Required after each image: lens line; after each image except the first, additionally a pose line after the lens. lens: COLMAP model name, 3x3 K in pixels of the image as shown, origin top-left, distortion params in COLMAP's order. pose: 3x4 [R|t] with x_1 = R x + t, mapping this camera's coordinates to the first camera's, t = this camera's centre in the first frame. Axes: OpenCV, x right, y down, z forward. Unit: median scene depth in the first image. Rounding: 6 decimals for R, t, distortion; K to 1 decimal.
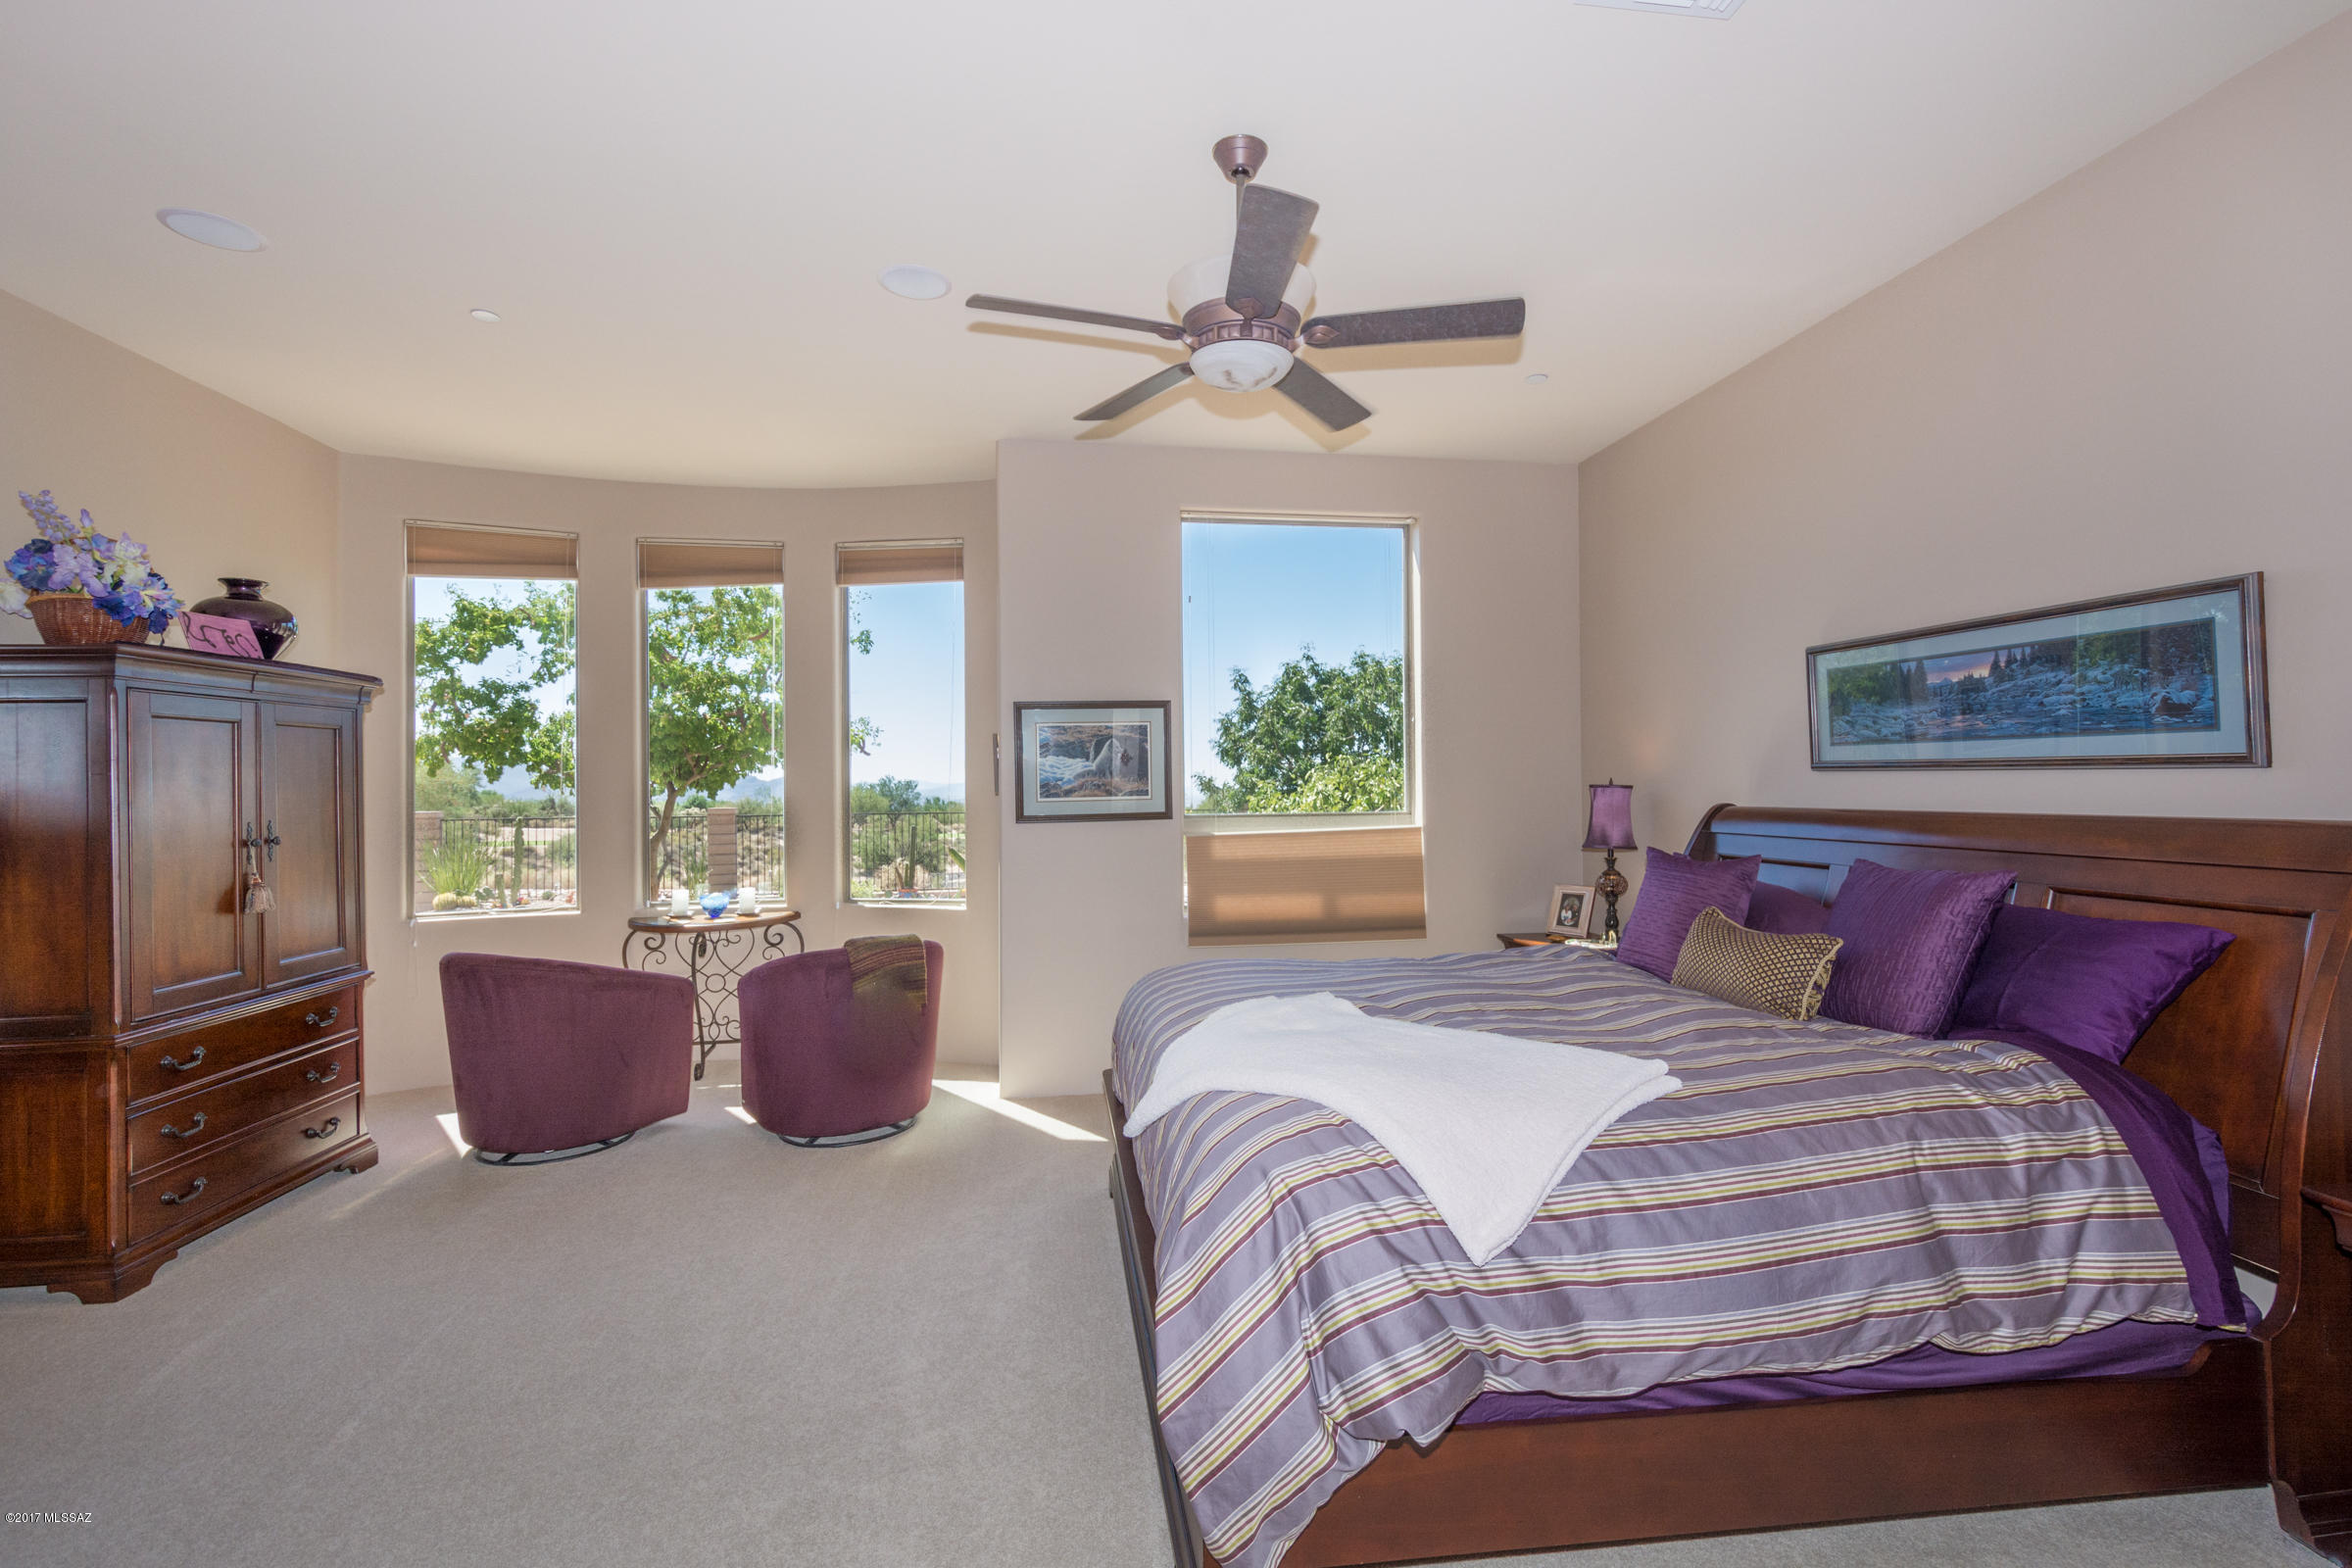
lens RADIAL K [[1062.9, 0, 1189.0], [0, 1062.9, 776.4], [0, 0, 1]] dist [0.023676, -0.001905]
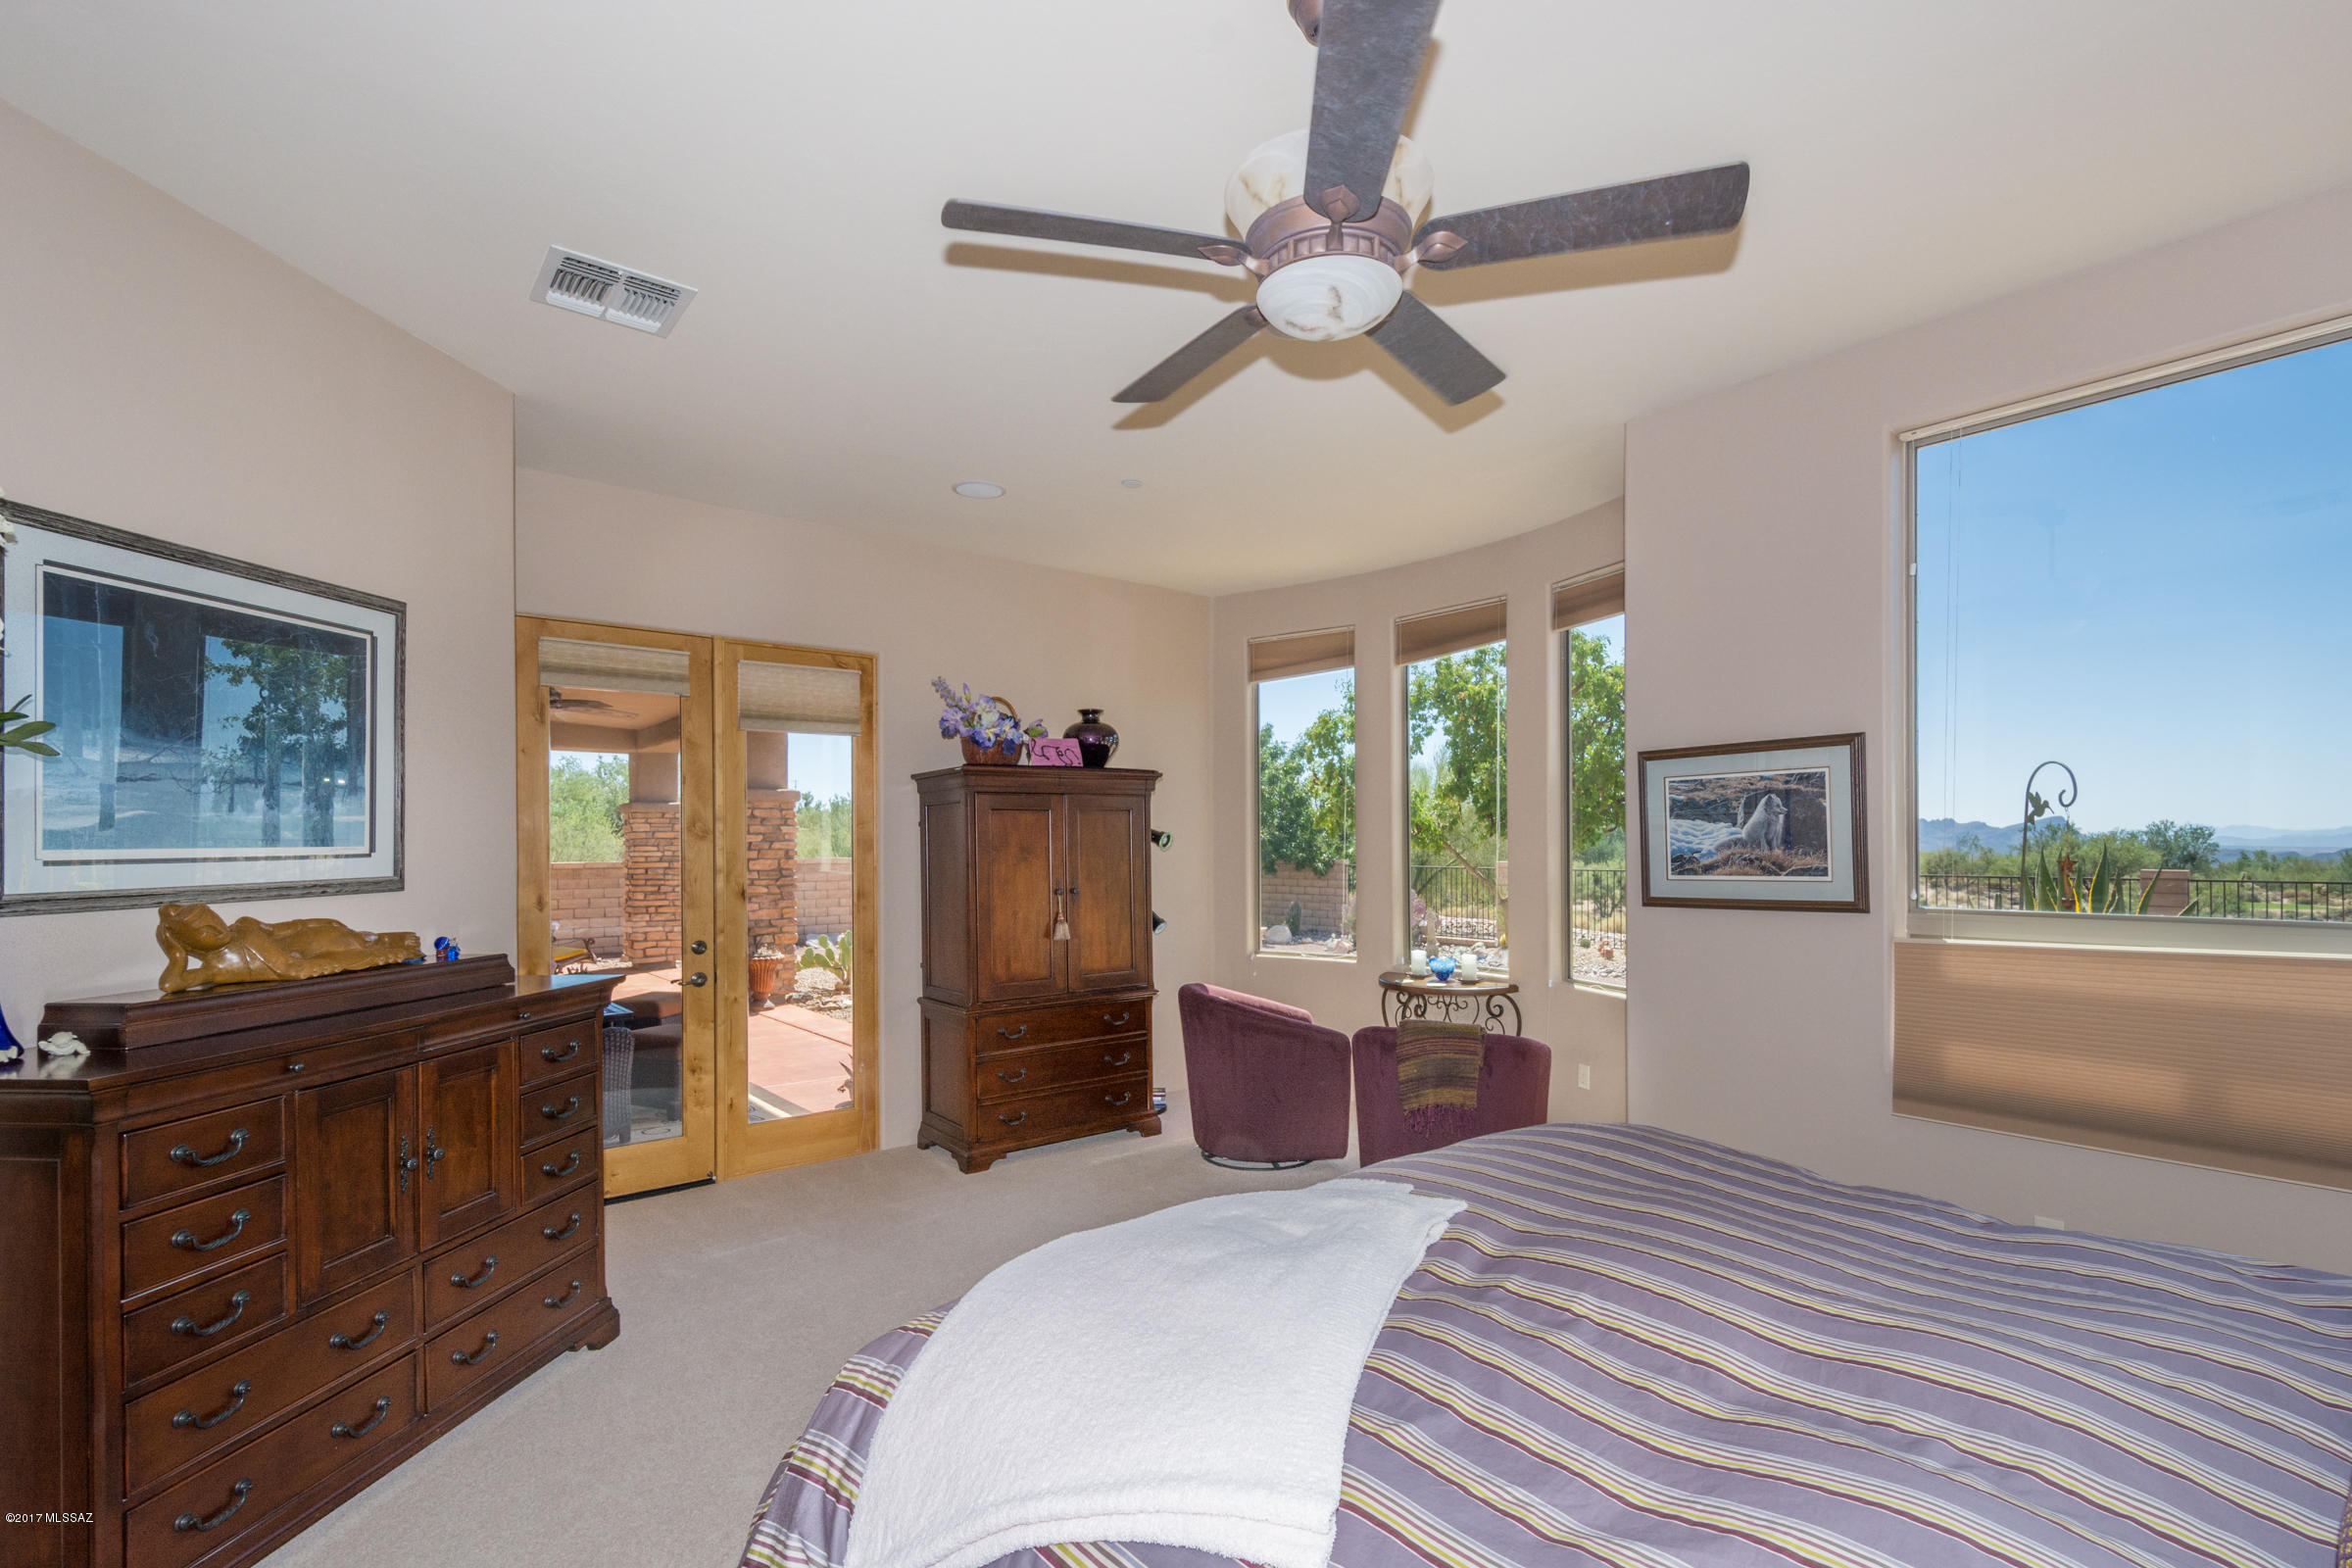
lens RADIAL K [[1062.9, 0, 1200.3], [0, 1062.9, 858.0], [0, 0, 1]] dist [0.023676, -0.001905]
pose [[0.518544, 0.017287, -0.854876, 0.340791], [0.009075, 0.999628, 0.025718, -0.014847], [0.855003, -0.021094, 0.518194, 0.309231]]
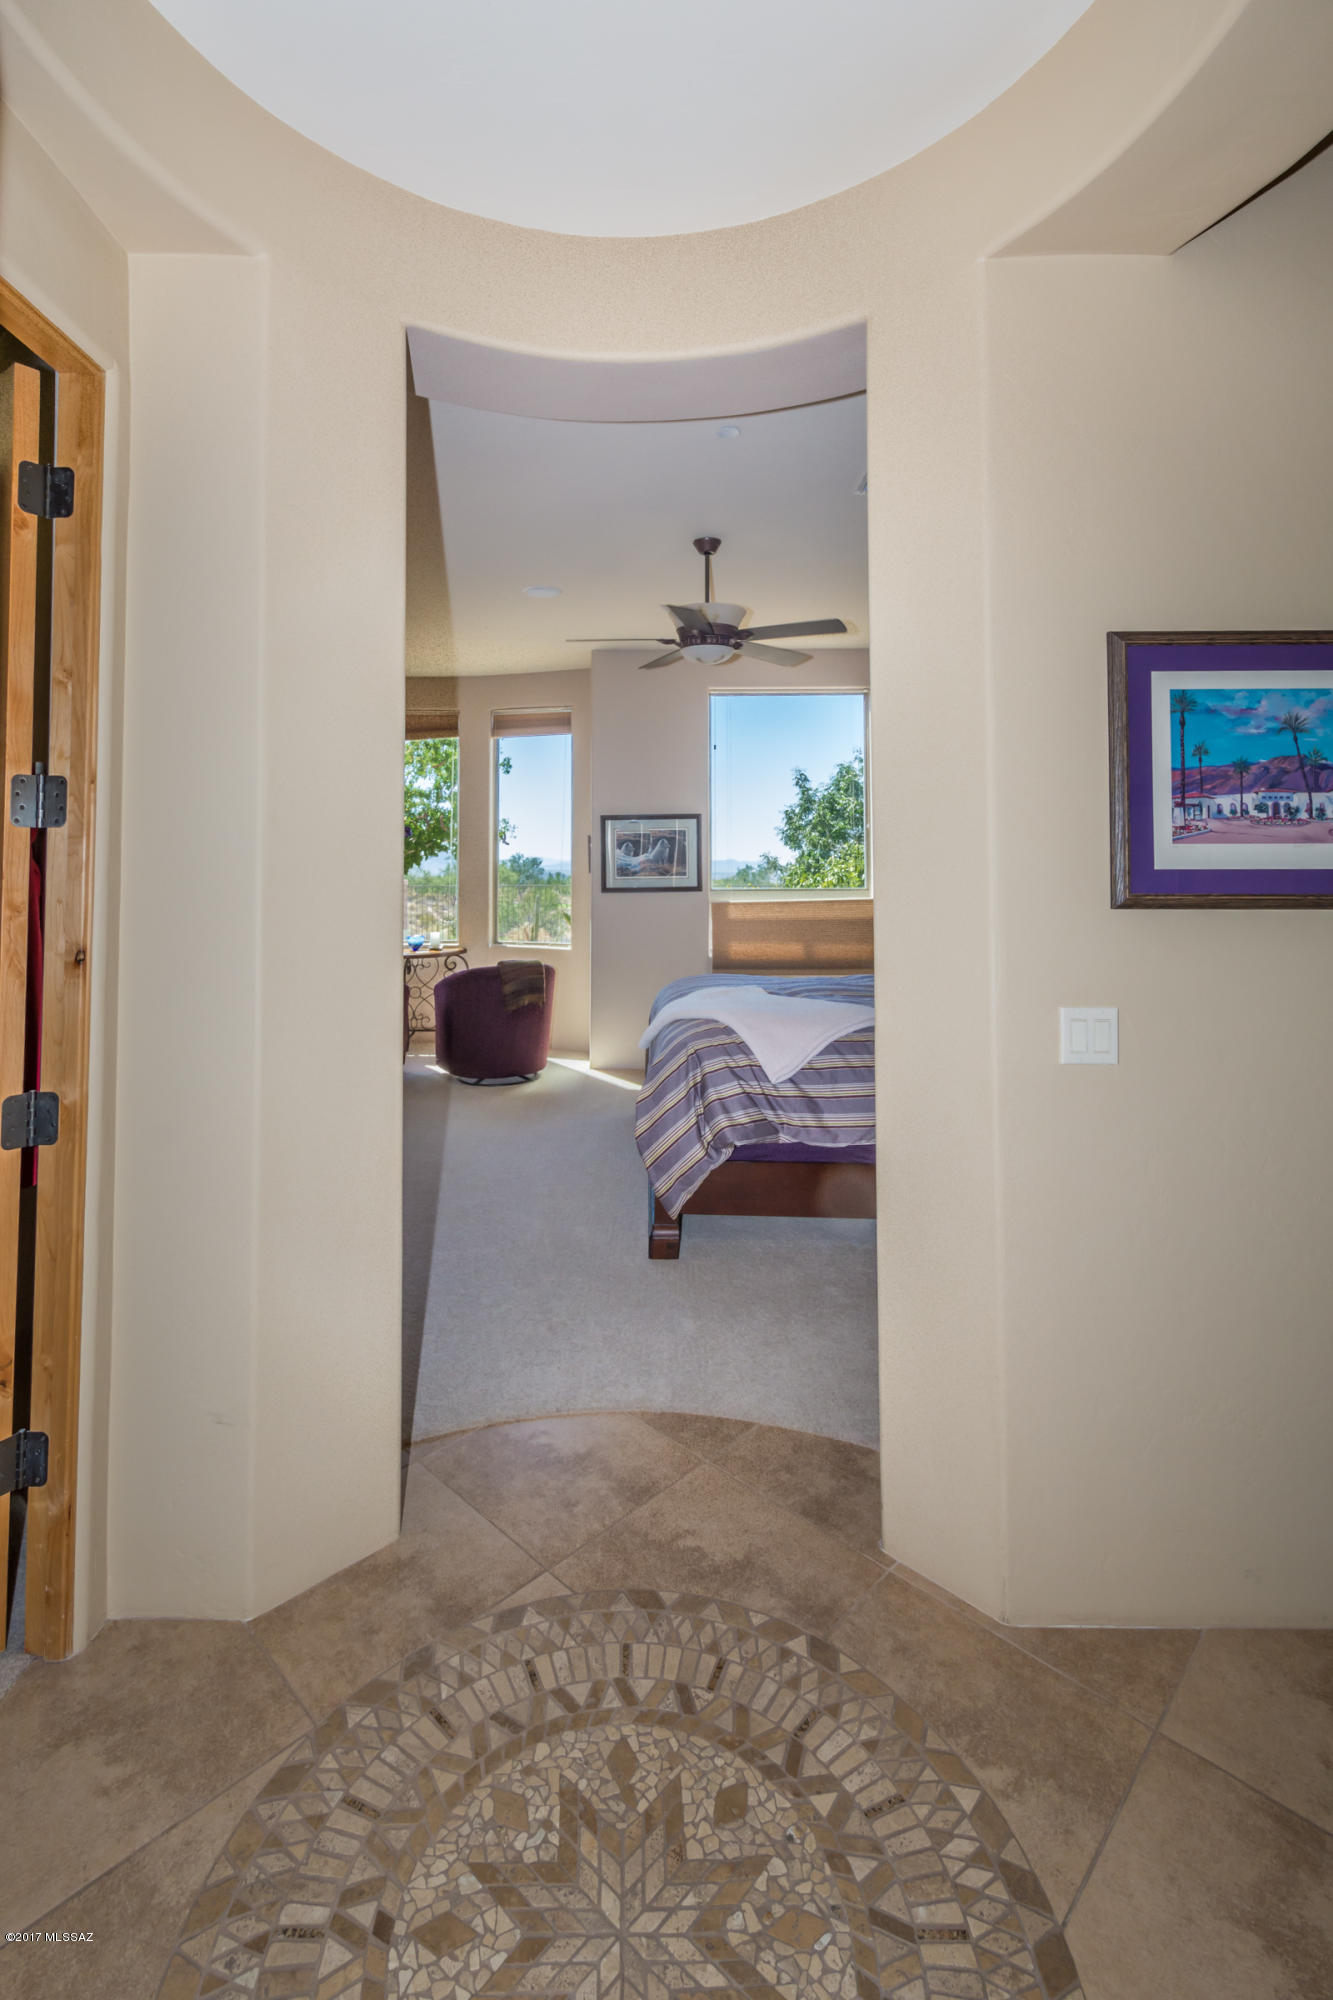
lens RADIAL K [[903.8, 0, 630.2], [0, 903.8, 829.7], [0, 0, 1]] dist [0.023676, -0.001905]
pose [[0.988452, 0.002593, -0.151510, 0.080361], [-0.006903, 0.999586, -0.027925, -0.011450], [0.151375, 0.028648, 0.988061, -0.311323]]
